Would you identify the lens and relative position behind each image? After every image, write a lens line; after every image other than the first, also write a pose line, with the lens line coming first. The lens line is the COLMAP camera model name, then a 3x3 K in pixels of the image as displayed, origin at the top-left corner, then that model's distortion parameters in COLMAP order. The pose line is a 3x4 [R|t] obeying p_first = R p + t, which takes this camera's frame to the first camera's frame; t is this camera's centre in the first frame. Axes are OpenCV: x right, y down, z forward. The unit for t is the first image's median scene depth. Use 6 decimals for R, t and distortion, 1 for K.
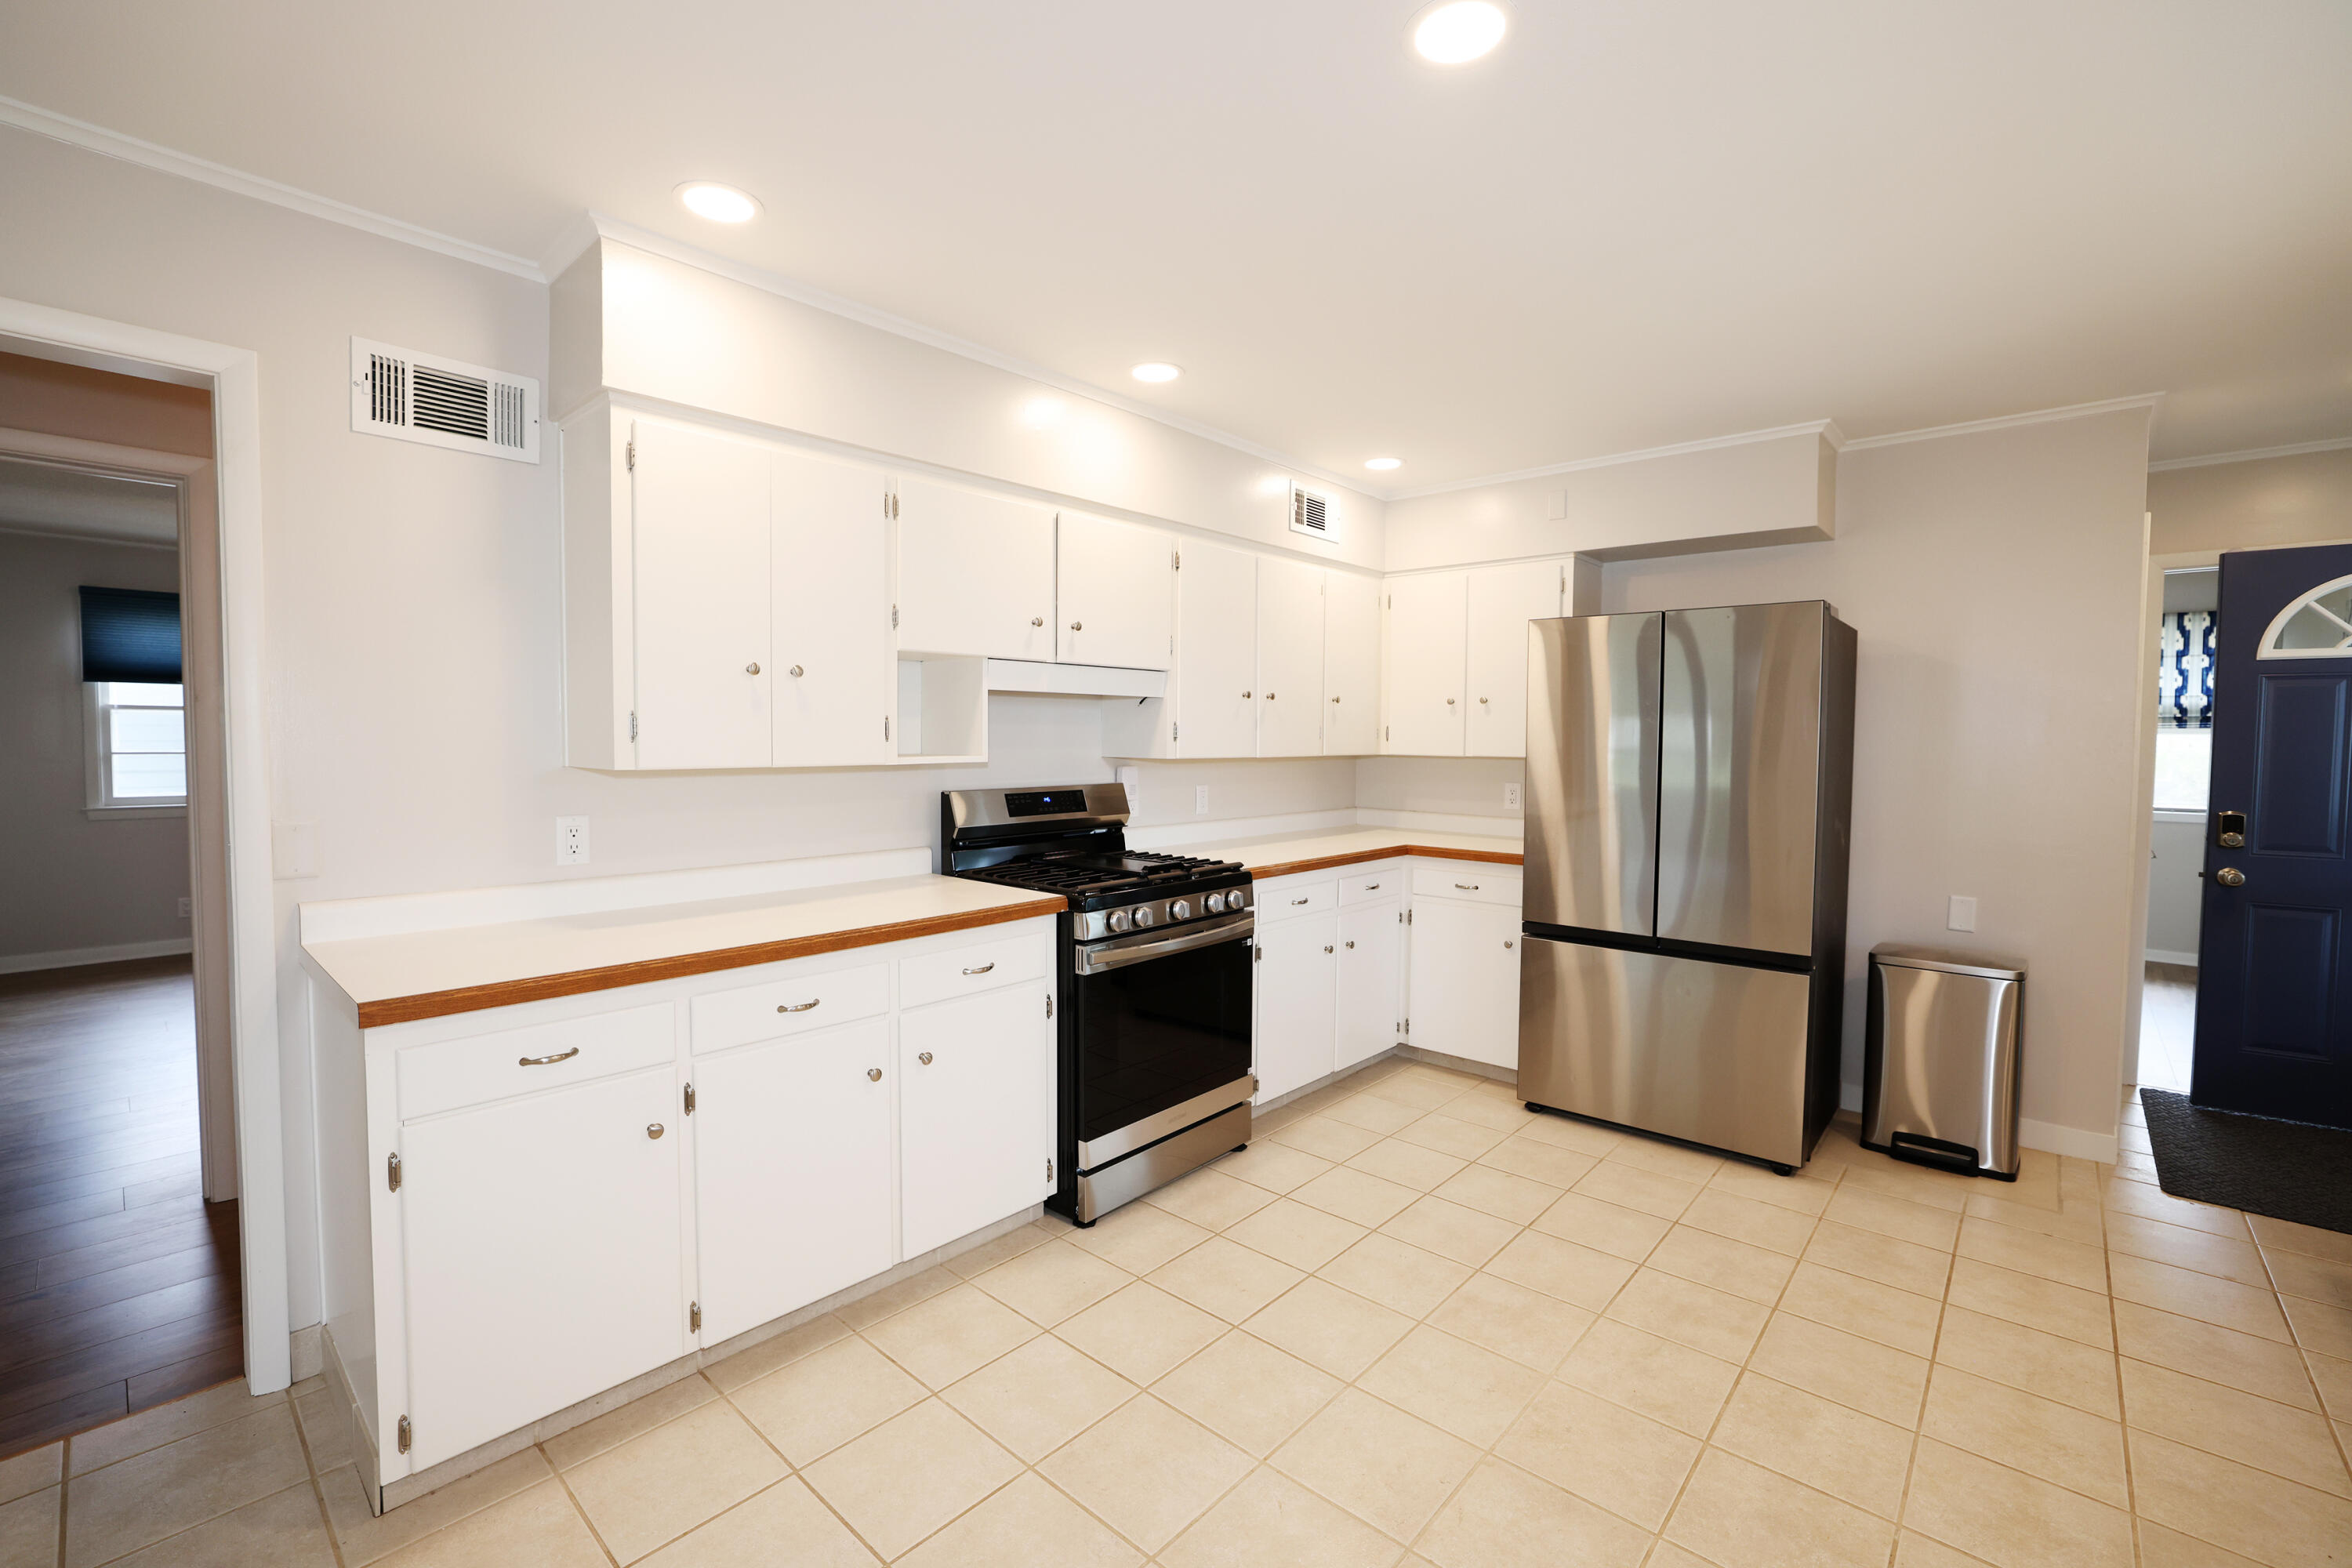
lens RADIAL K [[1029.5, 0, 1180.5], [0, 1029.5, 770.6], [0, 0, 1]] dist [-0.003072, -0.000150]
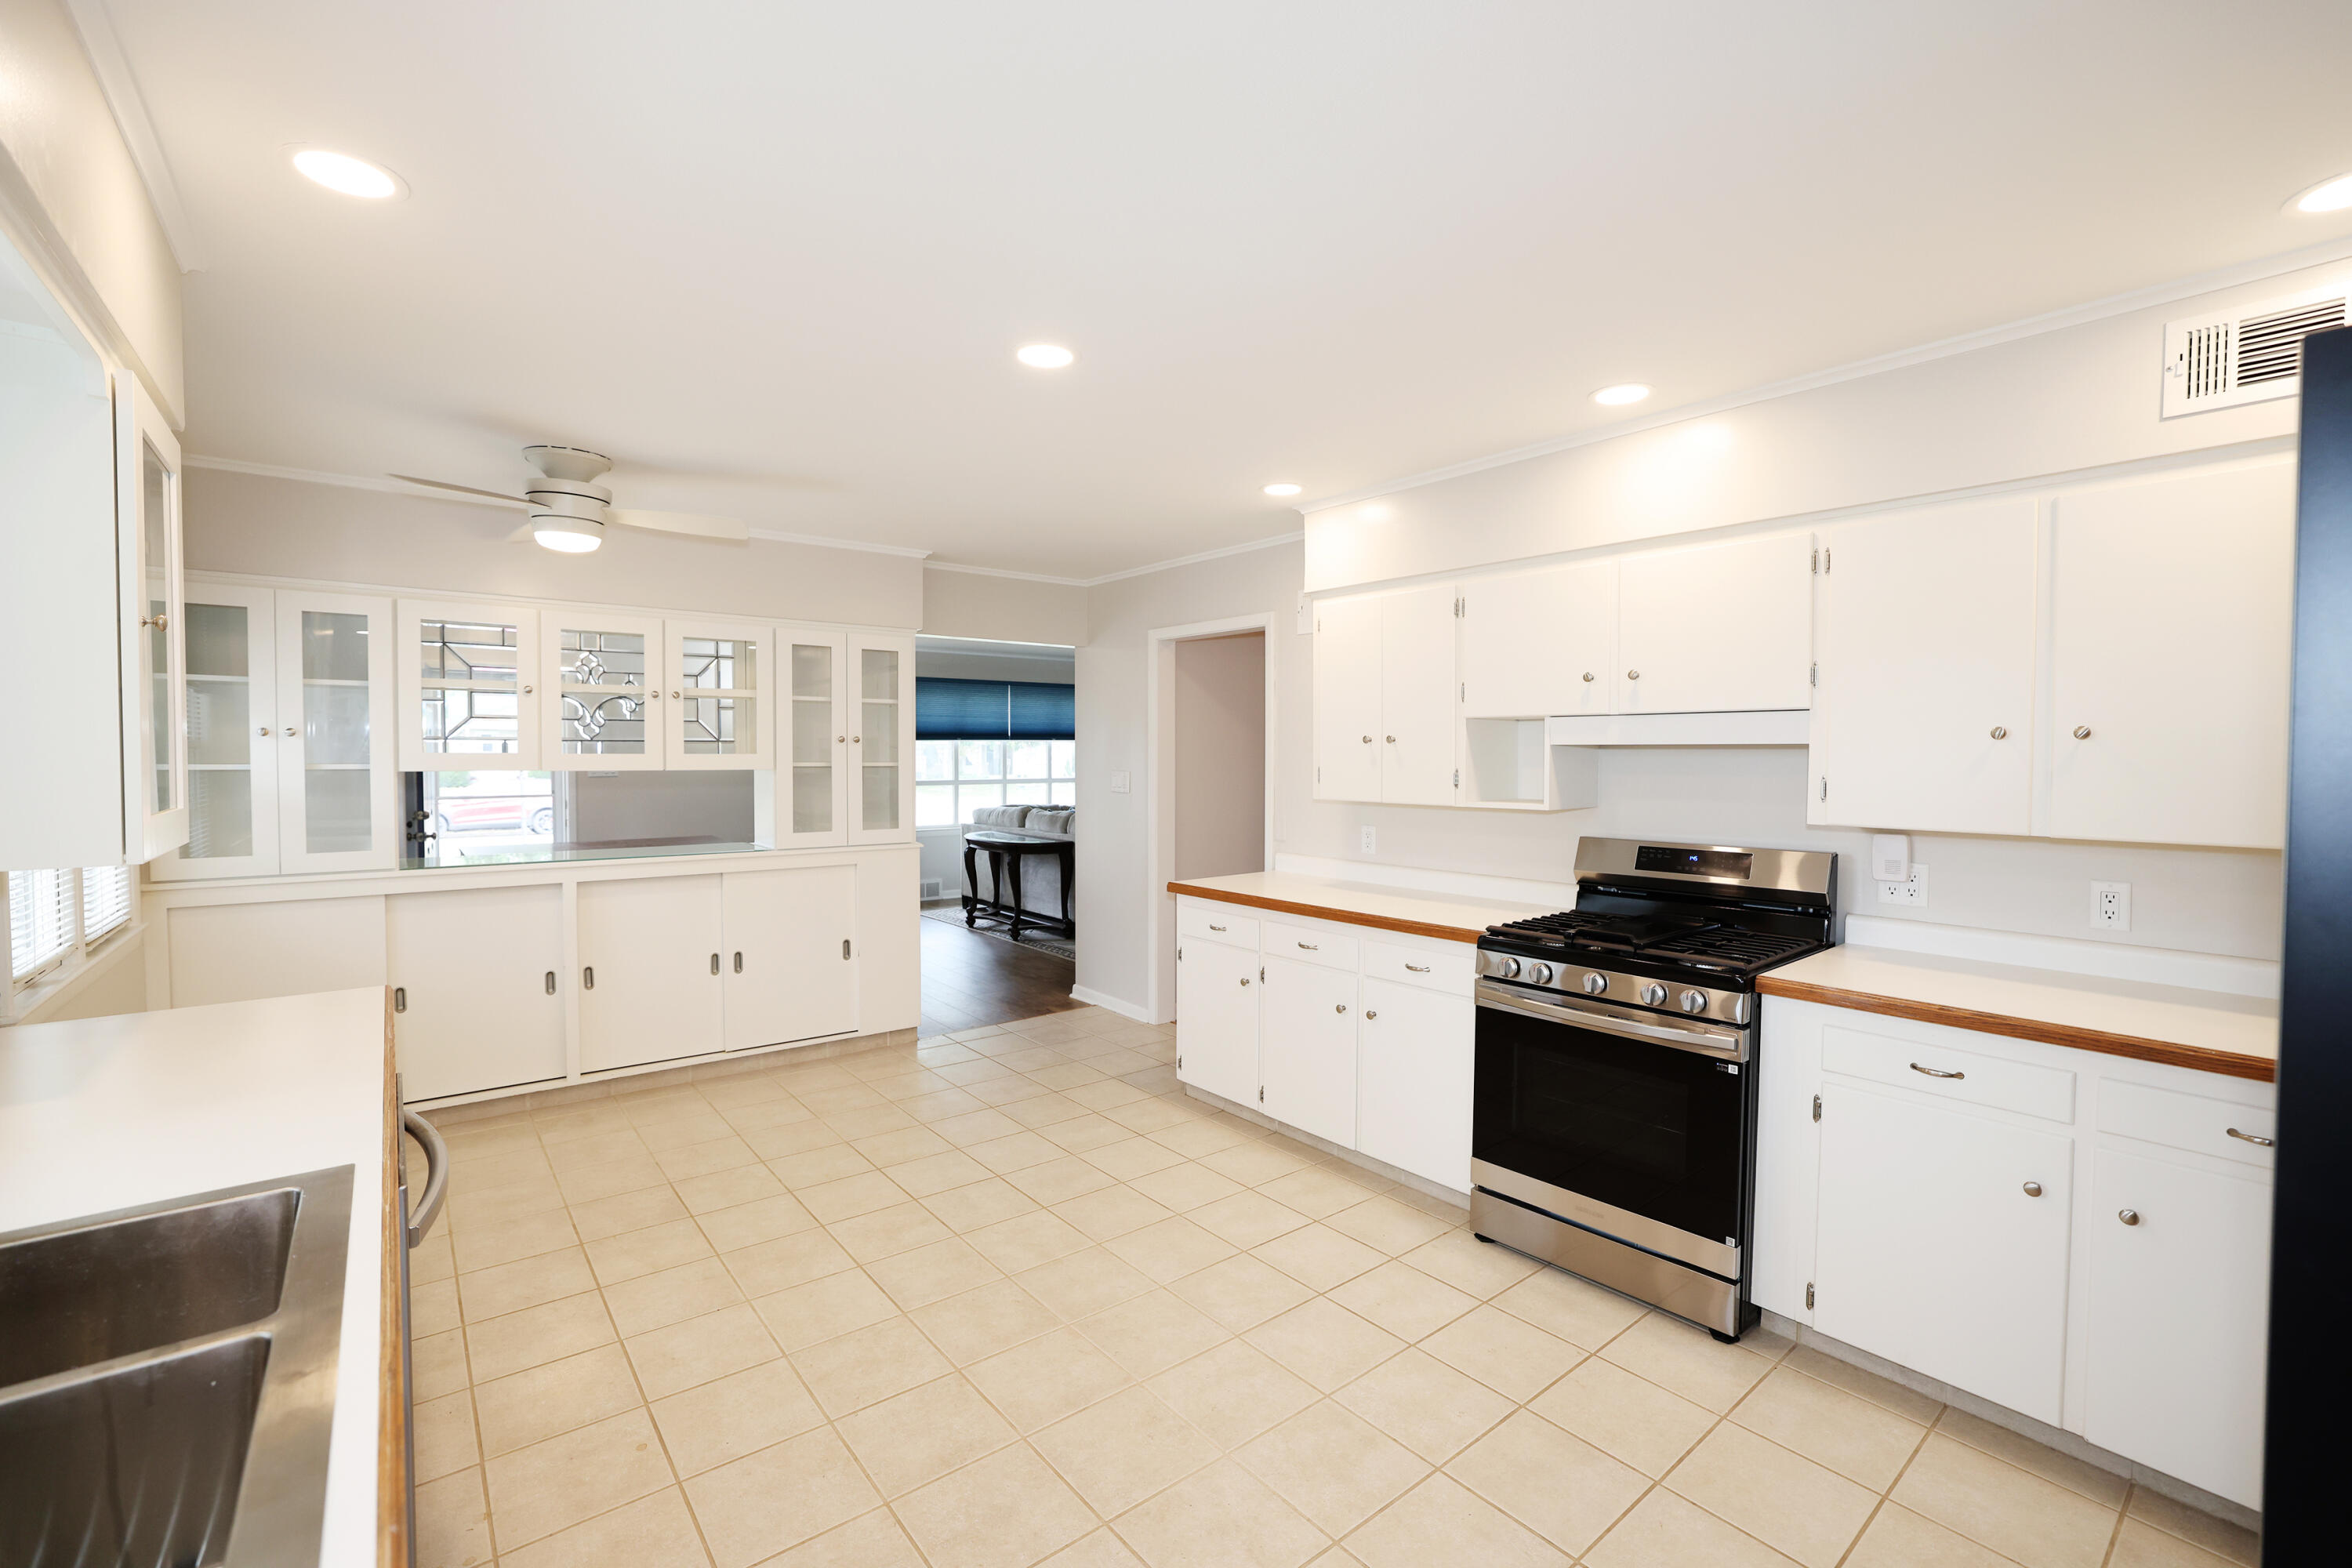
lens RADIAL K [[981.4, 0, 1167.1], [0, 981.4, 793.0], [0, 0, 1]] dist [0.002163, 0.000257]
pose [[-0.150188, 0.023089, -0.988388, 0.992881], [-0.049406, 0.998303, 0.030828, -0.042672], [0.987422, 0.053462, -0.148793, 0.822045]]
